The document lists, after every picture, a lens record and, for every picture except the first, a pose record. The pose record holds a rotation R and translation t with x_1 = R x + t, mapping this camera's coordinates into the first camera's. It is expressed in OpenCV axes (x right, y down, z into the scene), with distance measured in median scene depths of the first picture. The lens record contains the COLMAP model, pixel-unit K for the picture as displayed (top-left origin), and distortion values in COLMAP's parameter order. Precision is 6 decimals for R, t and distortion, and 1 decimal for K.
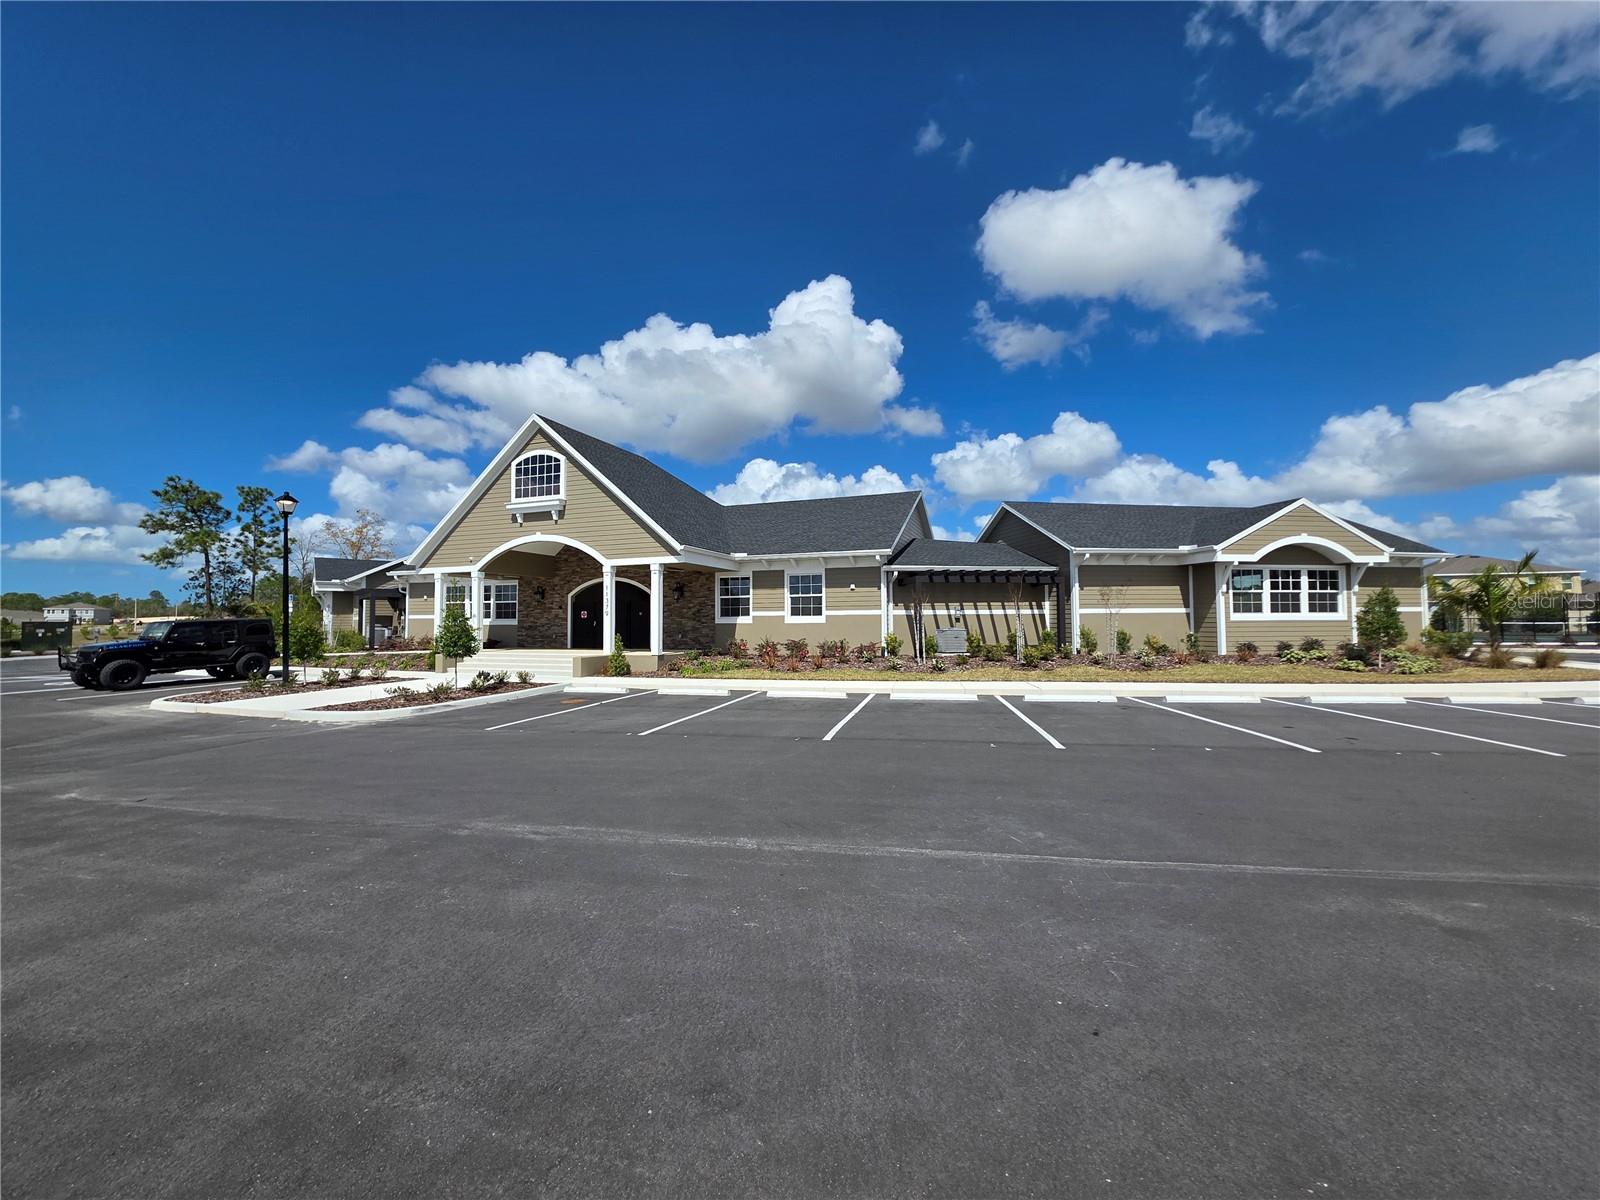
lens RADIAL K [[645.4, 0, 803.4], [0, 645.4, 597.0], [0, 0, 1]] dist [-0.002099, 0.000206]
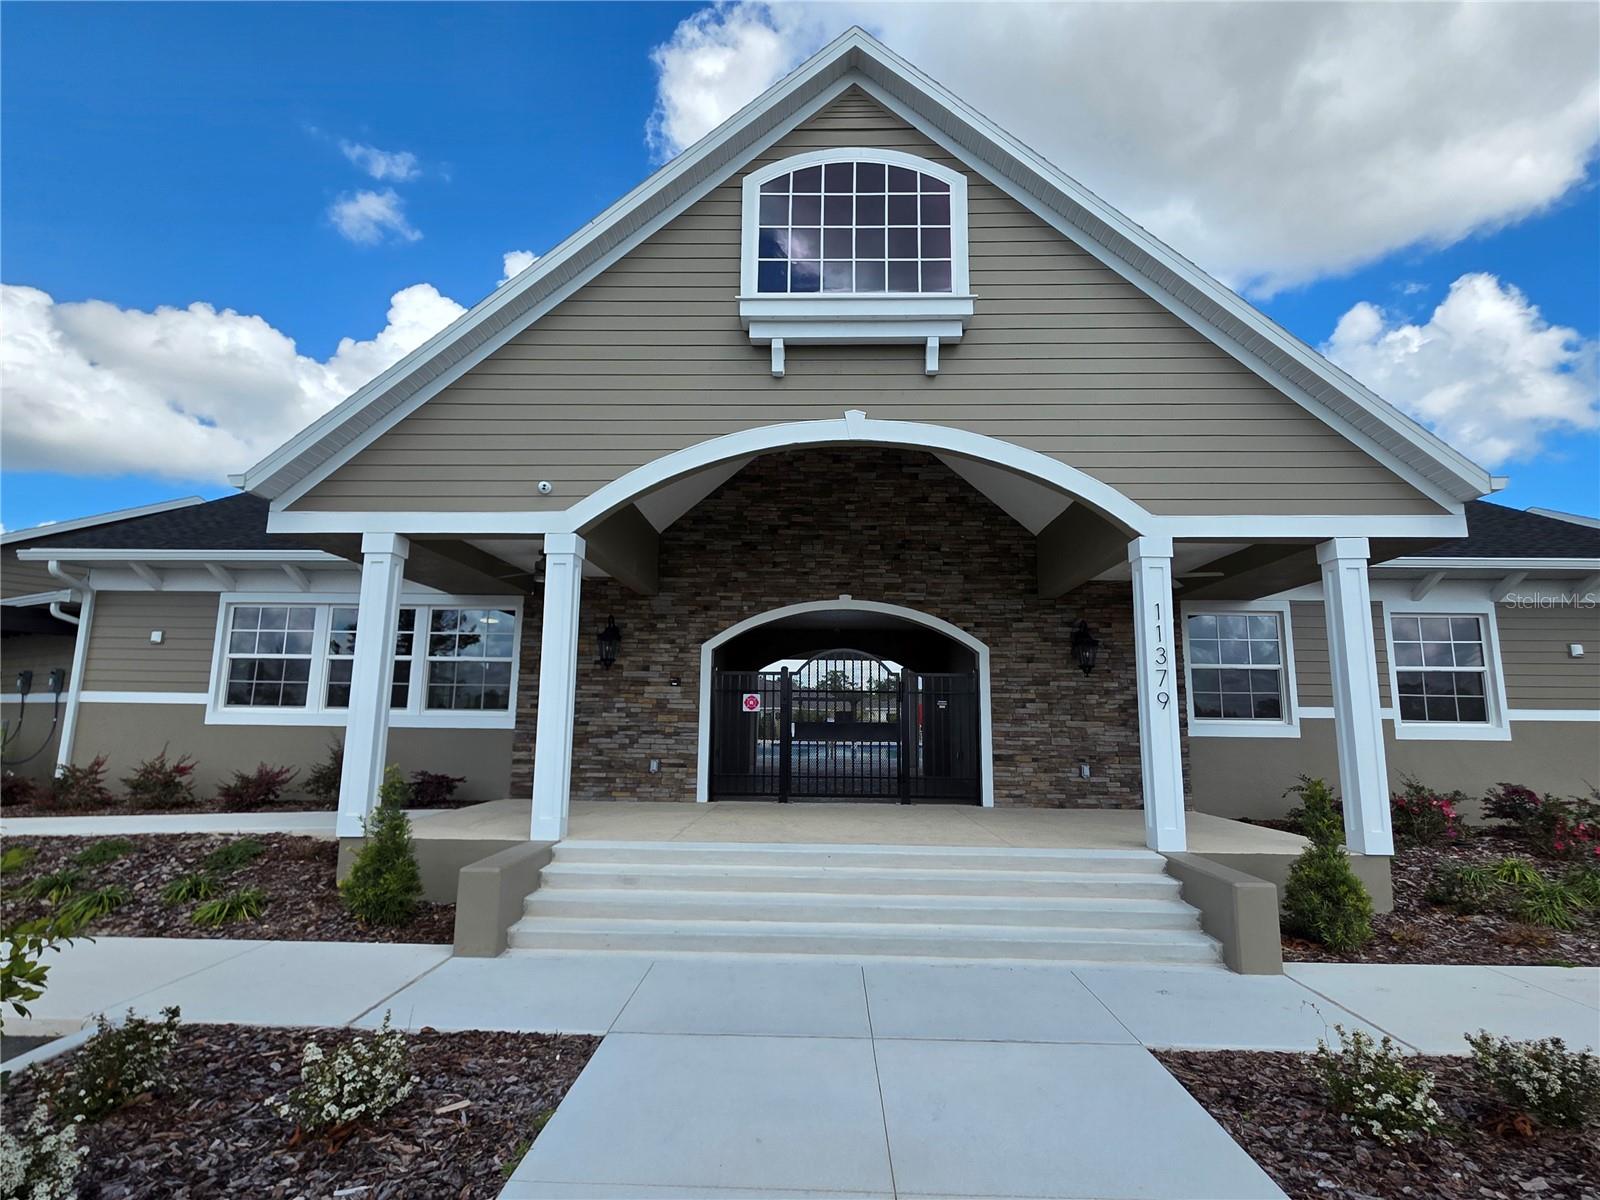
lens RADIAL K [[818.7, 0, 800.3], [0, 818.7, 592.7], [0, 0, 1]] dist [0.000767, -0.000005]
pose [[0.947344, 0.068118, 0.312888, -0.533732], [-0.029956, 0.991679, -0.125198, 0.026372], [-0.318813, 0.109233, 0.941502, 0.661266]]
